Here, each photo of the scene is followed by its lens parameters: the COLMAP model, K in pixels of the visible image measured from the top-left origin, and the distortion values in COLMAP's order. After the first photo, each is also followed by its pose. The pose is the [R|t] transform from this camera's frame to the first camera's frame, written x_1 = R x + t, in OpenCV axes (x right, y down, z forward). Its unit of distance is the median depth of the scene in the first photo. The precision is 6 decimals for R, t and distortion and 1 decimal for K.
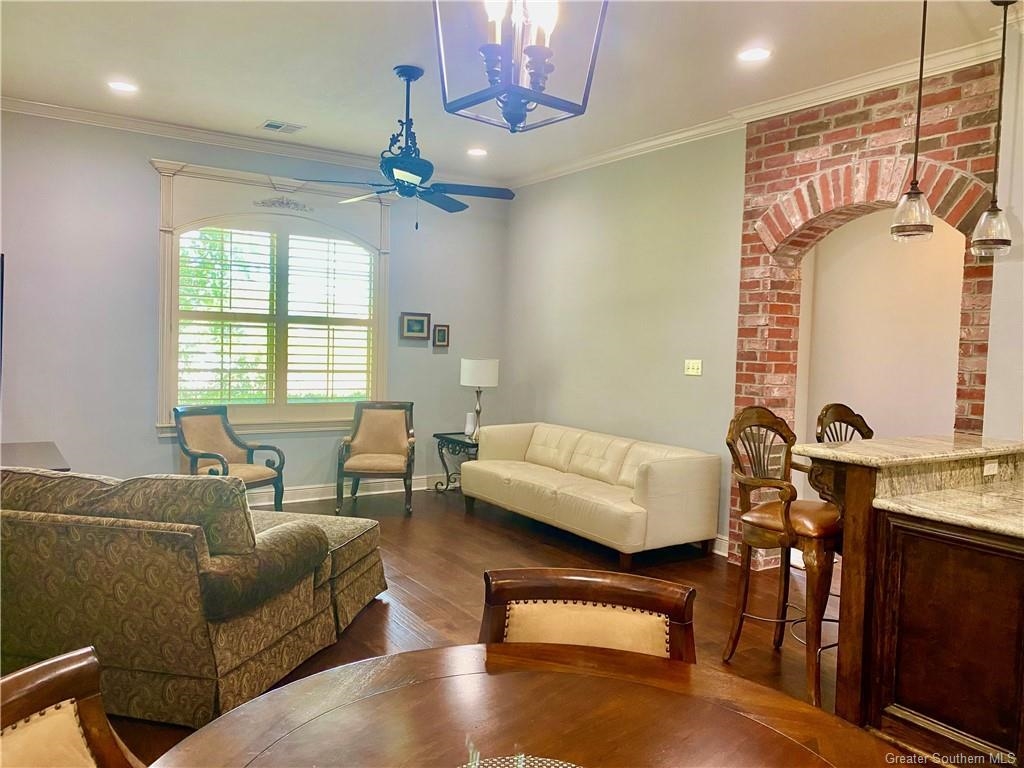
lens RADIAL K [[805.9, 0, 504.1], [0, 805.9, 379.4], [0, 0, 1]] dist [0.041003, -0.014887]
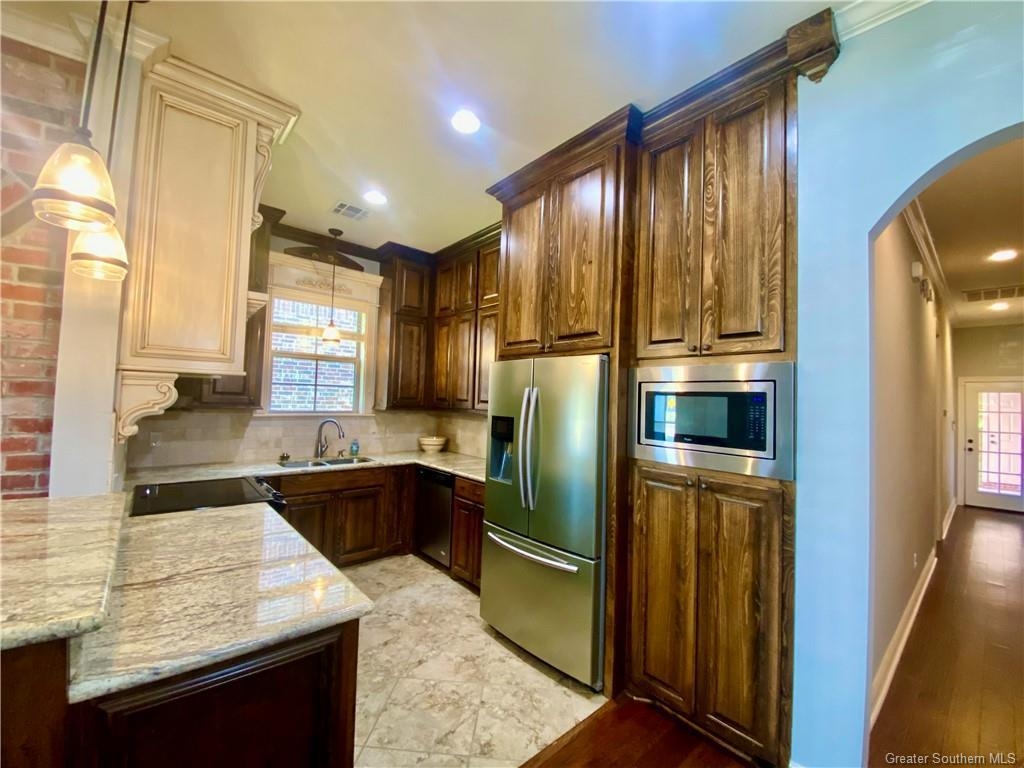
lens RADIAL K [[415.7, 0, 511.0], [0, 415.7, 379.0], [0, 0, 1]] dist [0.007062, -0.008702]
pose [[-0.119481, 0.014338, 0.992733, 0.099432], [0.017612, 0.999769, -0.012320, -0.026213], [-0.992680, 0.016012, -0.119706, 0.460229]]
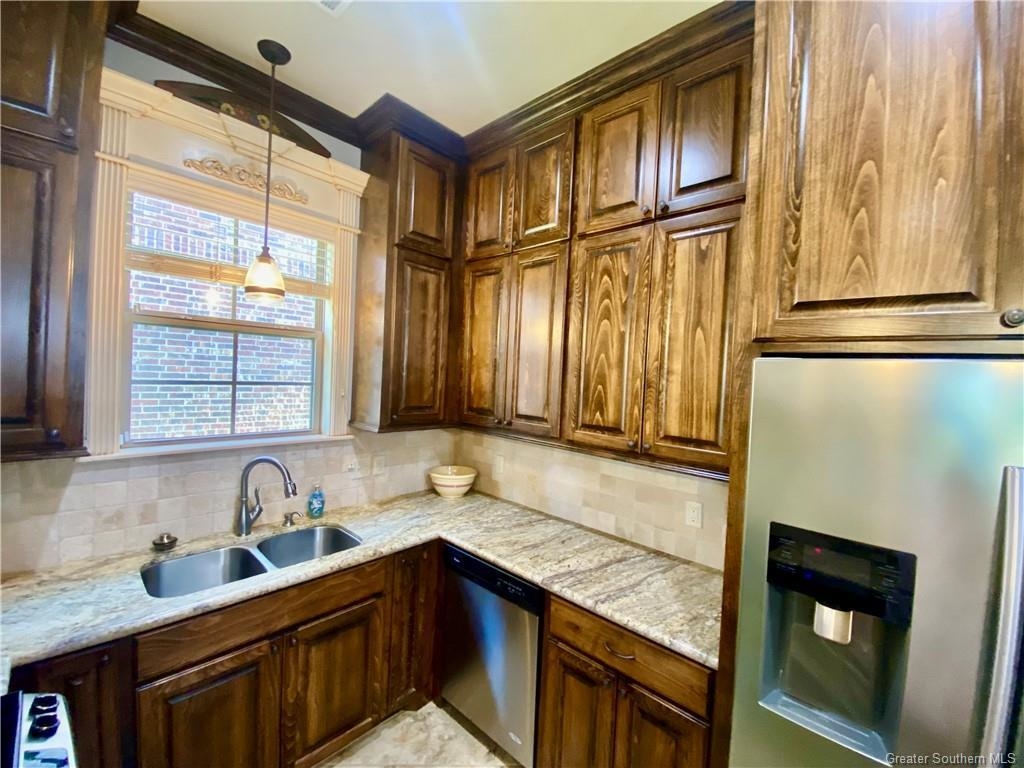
lens RADIAL K [[415.7, 0, 503.9], [0, 415.7, 380.6], [0, 0, 1]] dist [0.007062, -0.008702]
pose [[-0.222837, -0.056146, 0.973238, 0.494186], [-0.002345, 0.998368, 0.057059, -0.056704], [-0.974853, 0.010432, -0.222605, 0.574651]]
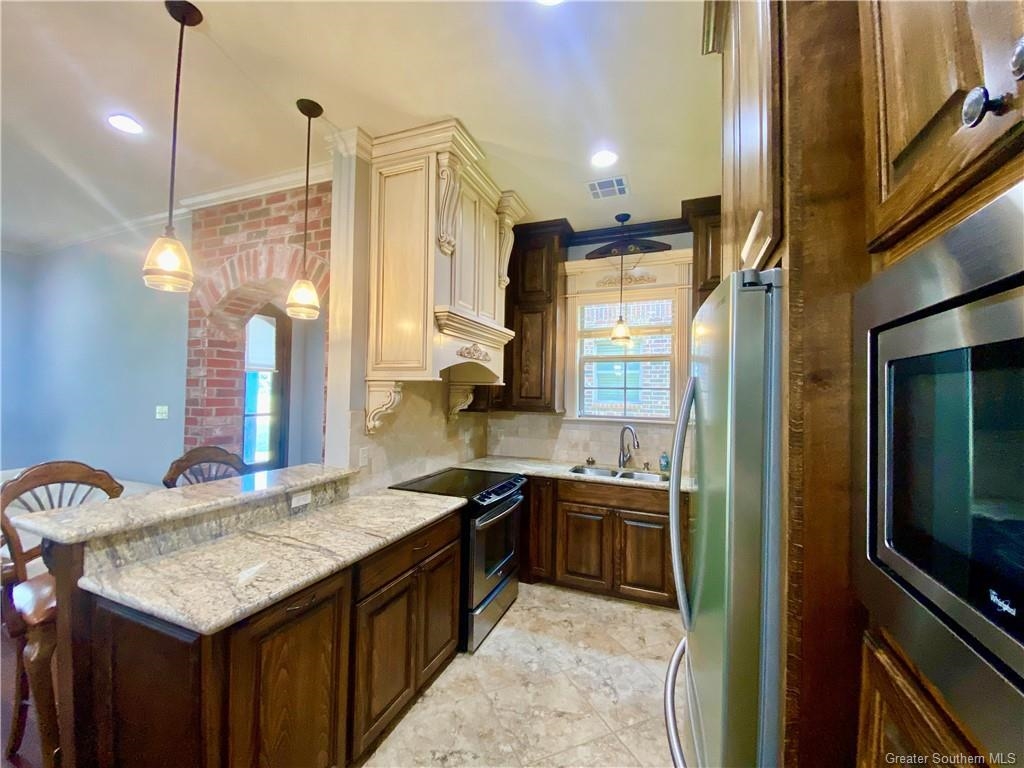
lens RADIAL K [[415.7, 0, 518.4], [0, 415.7, 380.5], [0, 0, 1]] dist [0.007062, -0.008702]
pose [[0.821692, 0.004094, 0.569917, 0.359879], [0.035604, 0.997652, -0.058500, -0.008572], [-0.568819, 0.068360, 0.819617, 0.237459]]
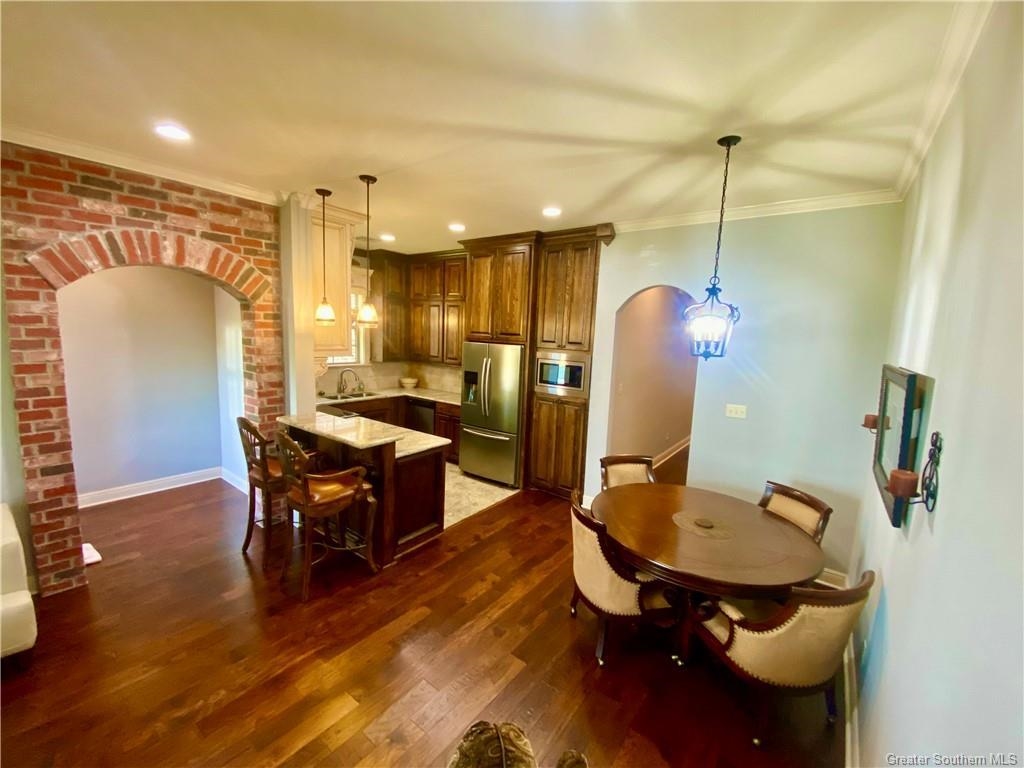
lens RADIAL K [[415.7, 0, 520.1], [0, 415.7, 387.0], [0, 0, 1]] dist [0.007062, -0.008702]
pose [[-0.342725, -0.170409, 0.923851, -0.372865], [-0.003066, 0.983608, 0.180294, -0.132529], [-0.939431, 0.058959, -0.337630, 0.642341]]
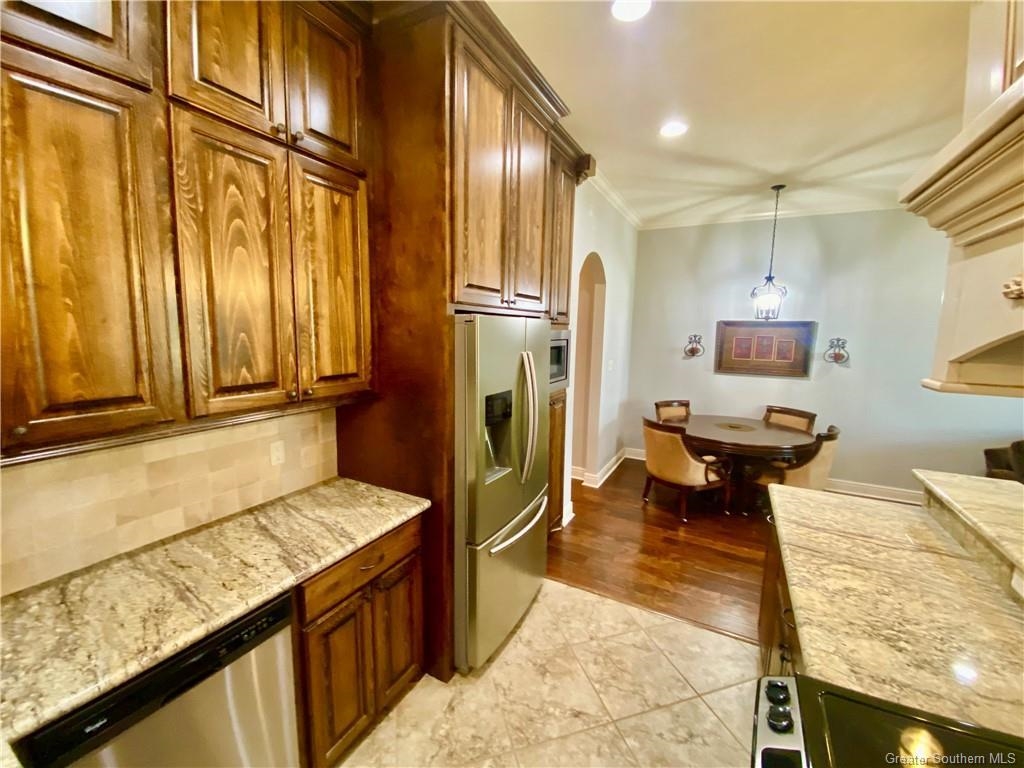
lens RADIAL K [[415.7, 0, 521.4], [0, 415.7, 384.3], [0, 0, 1]] dist [0.007062, -0.008702]
pose [[-0.876854, 0.018864, -0.480386, 0.788577], [-0.070199, 0.983496, 0.166755, -0.058496], [0.475603, 0.179943, -0.861059, 0.747222]]
